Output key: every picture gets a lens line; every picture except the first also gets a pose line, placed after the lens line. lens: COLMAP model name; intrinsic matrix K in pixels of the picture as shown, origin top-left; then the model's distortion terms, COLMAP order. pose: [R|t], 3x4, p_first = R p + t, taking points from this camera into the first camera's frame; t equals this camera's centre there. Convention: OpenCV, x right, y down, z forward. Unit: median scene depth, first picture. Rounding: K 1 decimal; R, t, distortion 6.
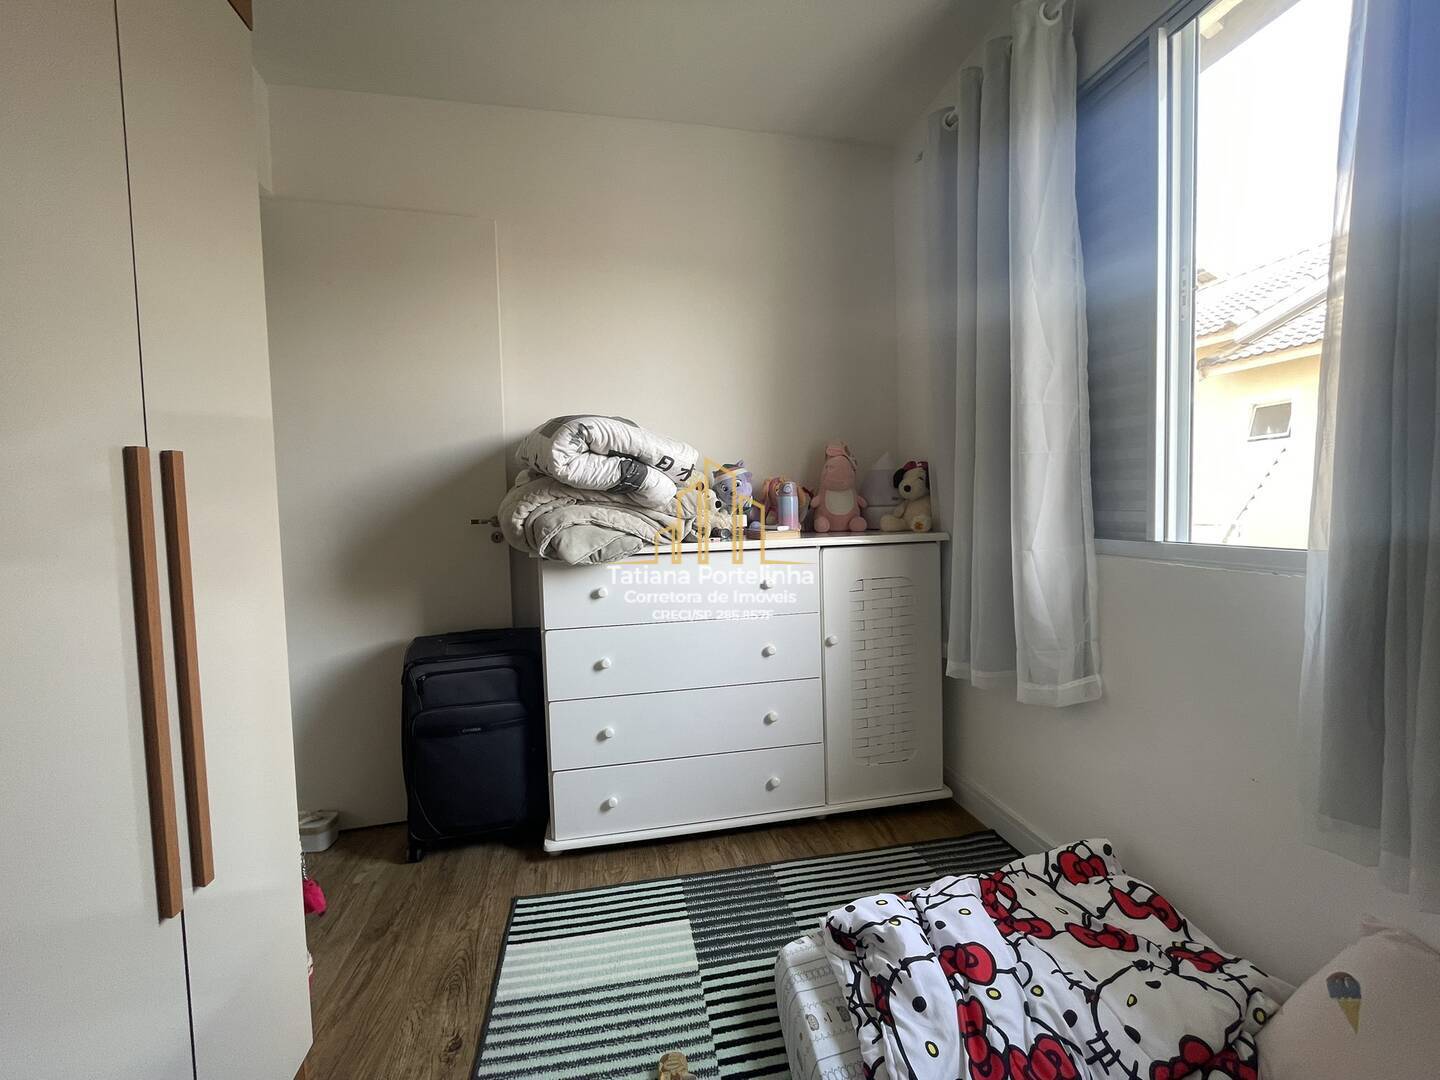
lens RADIAL K [[581.8, 0, 717.1], [0, 581.8, 540.4], [0, 0, 1]] dist [-0.002776, 0.000271]
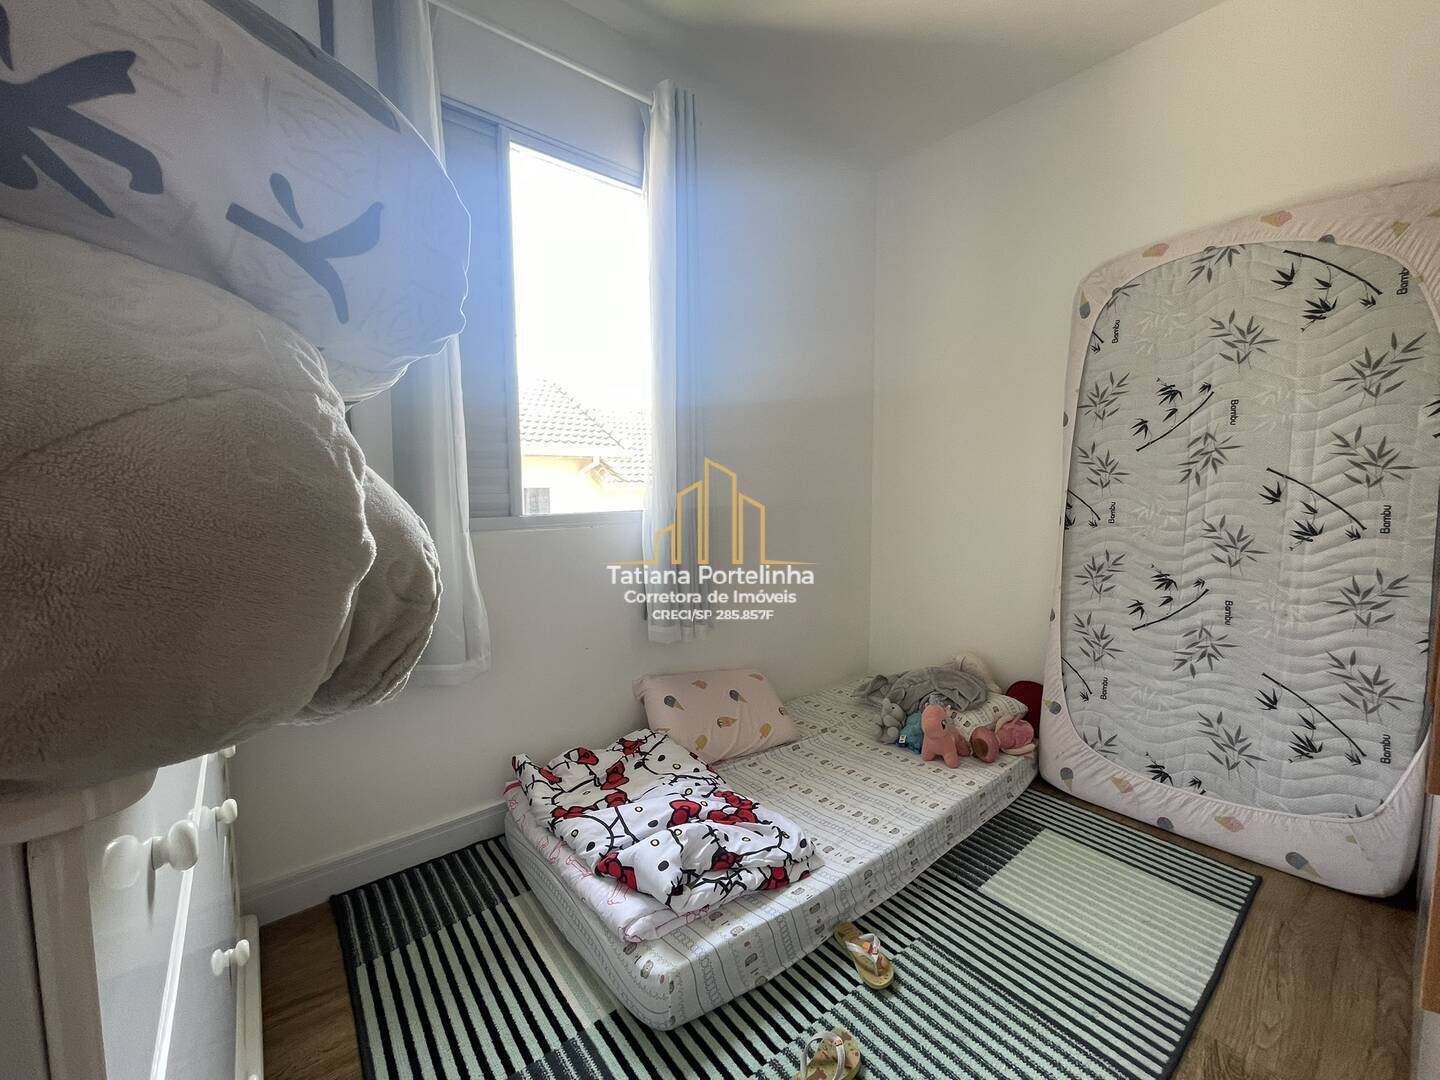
lens RADIAL K [[581.8, 0, 721.0], [0, 581.8, 538.2], [0, 0, 1]] dist [-0.002776, 0.000271]
pose [[-0.476613, -0.059220, 0.877116, -0.723379], [0.065987, 0.992504, 0.102866, -0.061520], [-0.876633, 0.106905, -0.469133, 1.361362]]
